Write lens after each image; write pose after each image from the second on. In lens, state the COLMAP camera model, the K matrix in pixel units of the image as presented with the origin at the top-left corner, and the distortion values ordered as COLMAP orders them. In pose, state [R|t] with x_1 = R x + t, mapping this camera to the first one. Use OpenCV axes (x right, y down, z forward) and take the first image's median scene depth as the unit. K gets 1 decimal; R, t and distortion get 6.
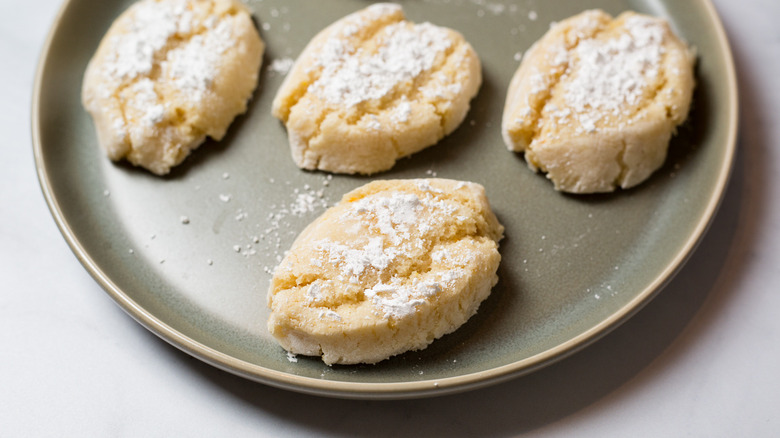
lens RADIAL K [[1198.1, 0, 390.0], [0, 1198.1, 219.0], [0, 0, 1]] dist [-0.100053, -0.182764]
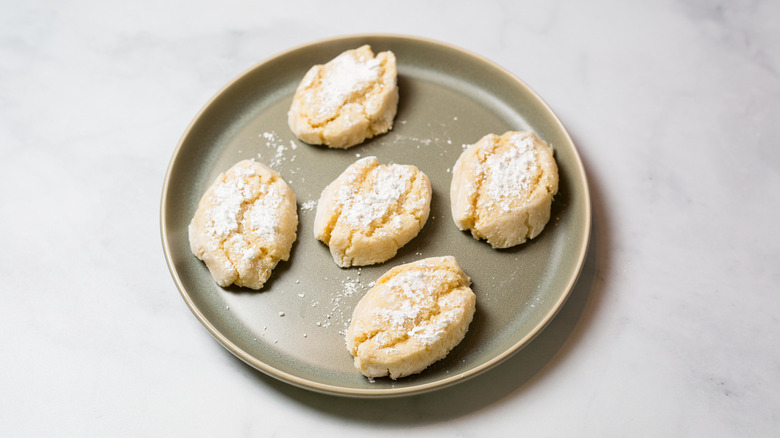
lens RADIAL K [[1198.1, 0, 390.0], [0, 1198.1, 219.0], [0, 0, 1]] dist [-0.100053, -0.182764]
pose [[0.965727, -0.205570, 0.158467, -0.261319], [0.205850, 0.978471, 0.014827, -0.120433], [-0.158104, 0.018302, 0.987253, -0.644412]]
